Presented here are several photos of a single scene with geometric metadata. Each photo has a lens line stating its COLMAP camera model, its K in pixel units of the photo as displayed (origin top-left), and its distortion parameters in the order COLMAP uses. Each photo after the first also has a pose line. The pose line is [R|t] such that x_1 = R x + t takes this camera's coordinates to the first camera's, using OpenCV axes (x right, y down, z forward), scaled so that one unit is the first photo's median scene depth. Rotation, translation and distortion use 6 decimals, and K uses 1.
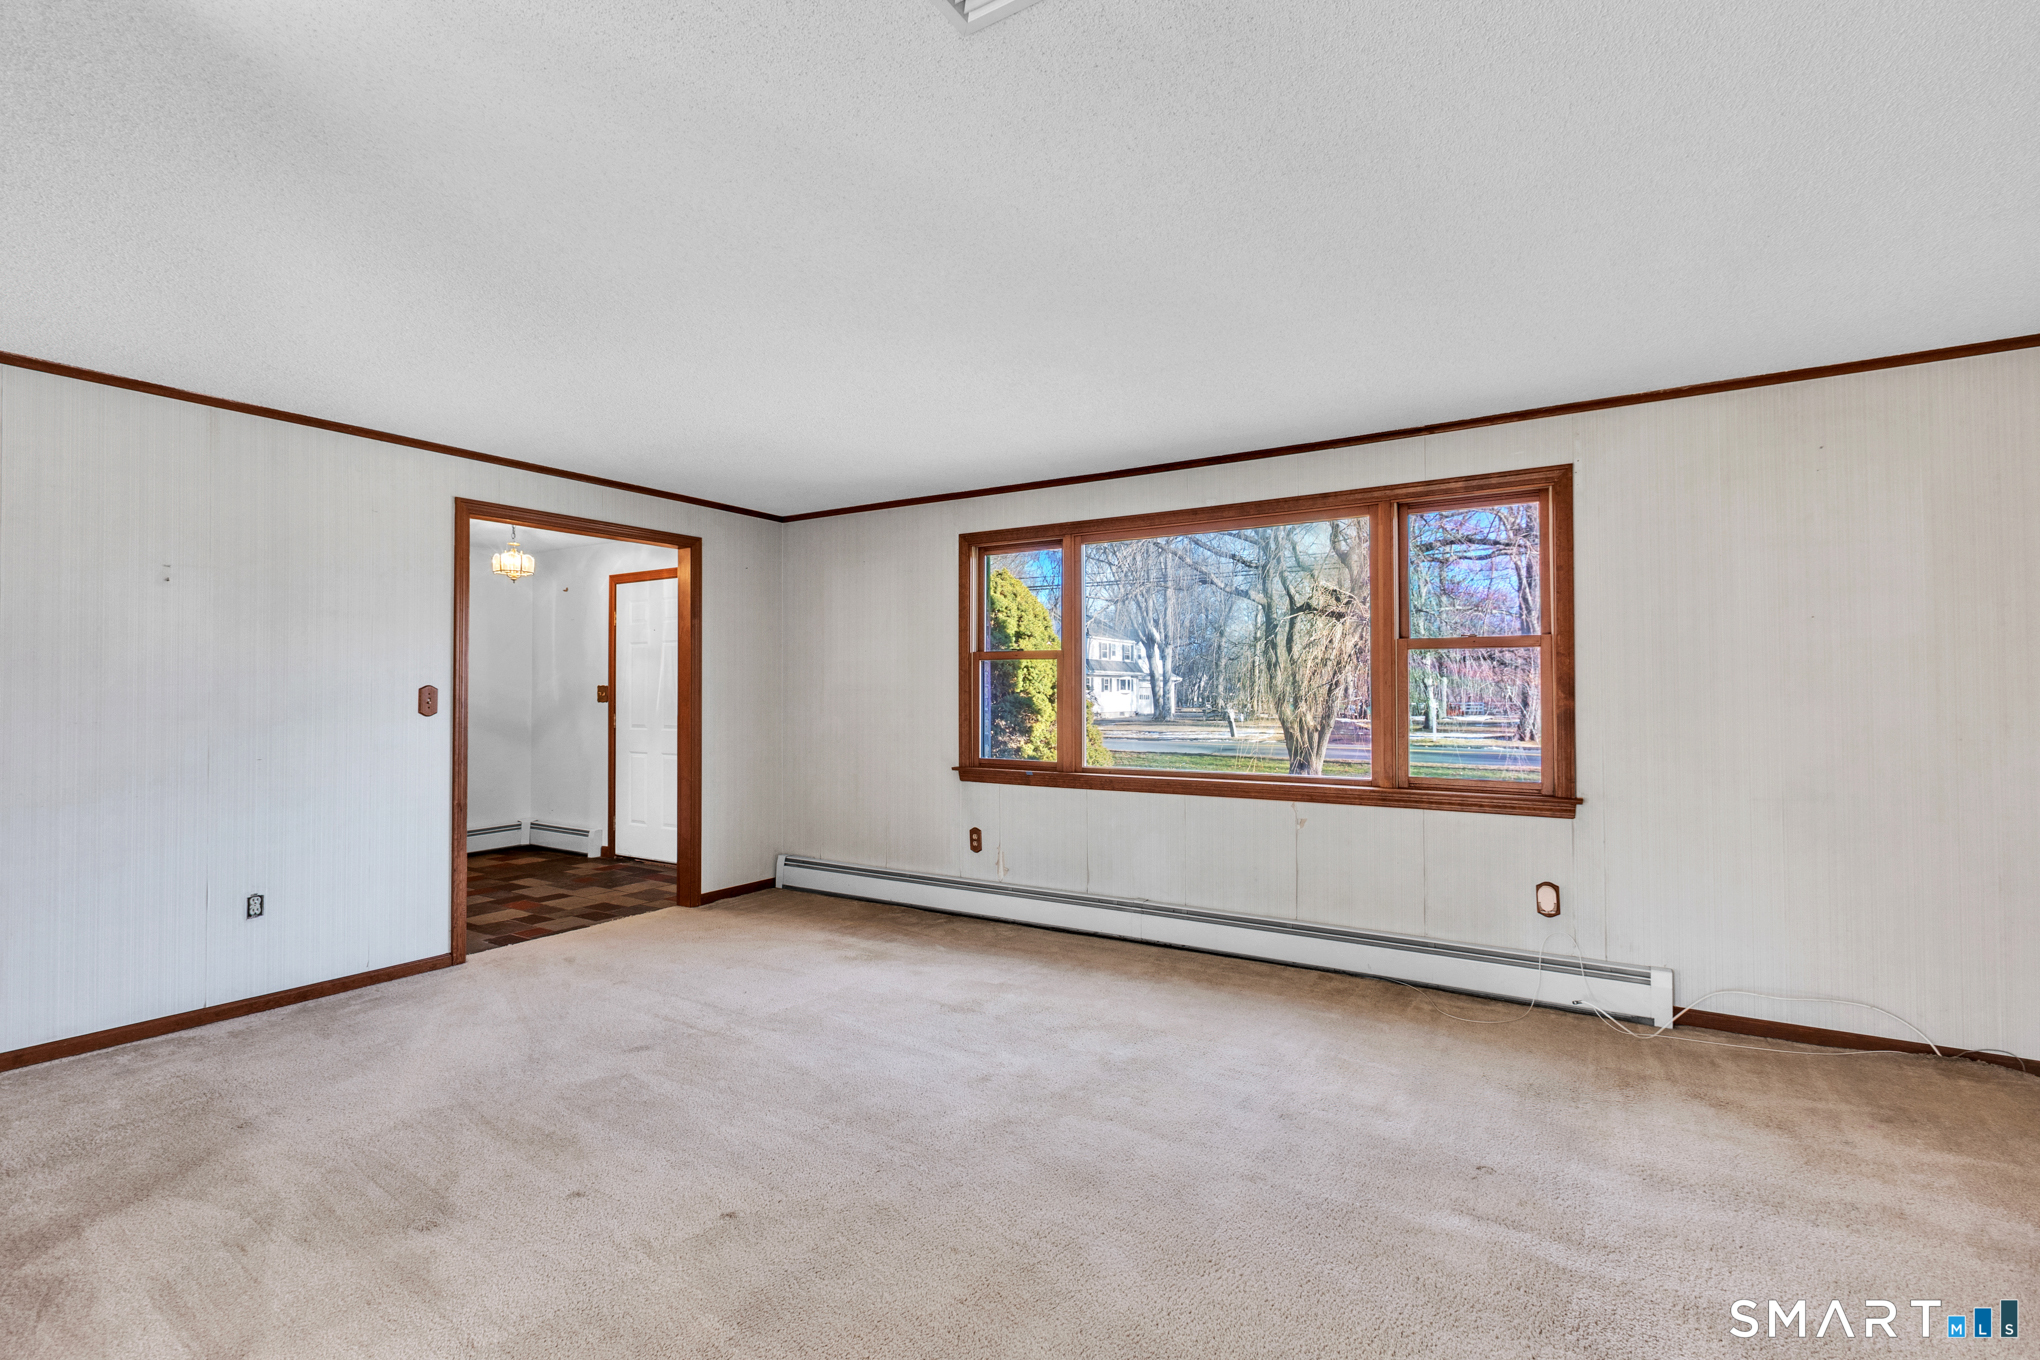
lens RADIAL K [[925.8, 0, 1019.9], [0, 925.8, 693.4], [0, 0, 1]] dist [0.000374, 0.000643]
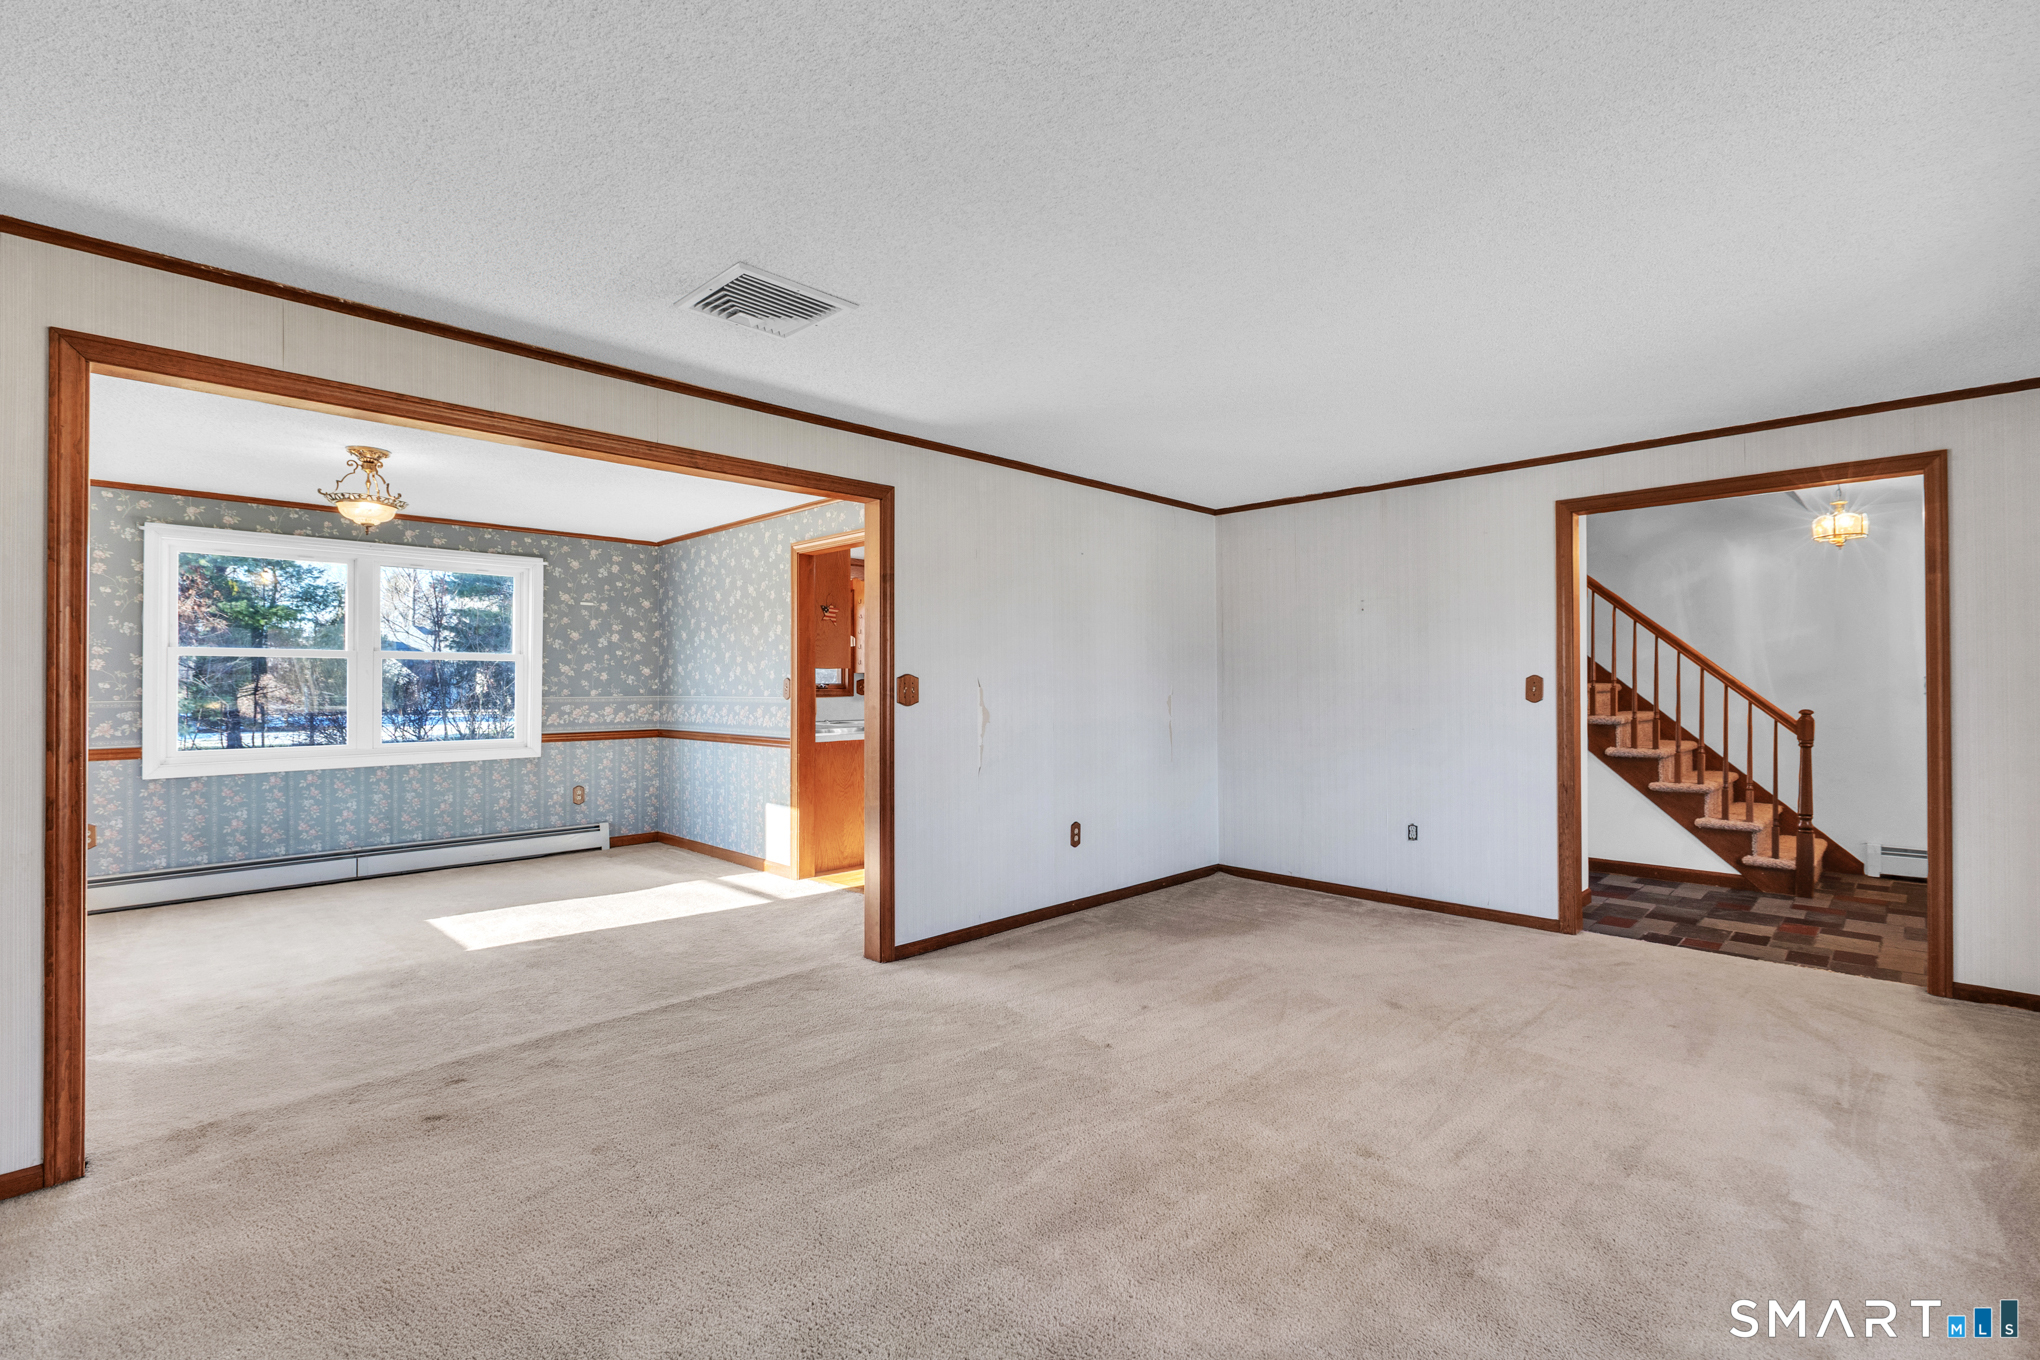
lens RADIAL K [[925.8, 0, 1019.9], [0, 925.8, 693.4], [0, 0, 1]] dist [0.000374, 0.000643]
pose [[-0.226915, 0.012061, -0.973840, 0.690068], [0.002271, 0.999927, 0.011855, -0.001428], [0.973912, 0.000478, -0.226926, 0.740167]]
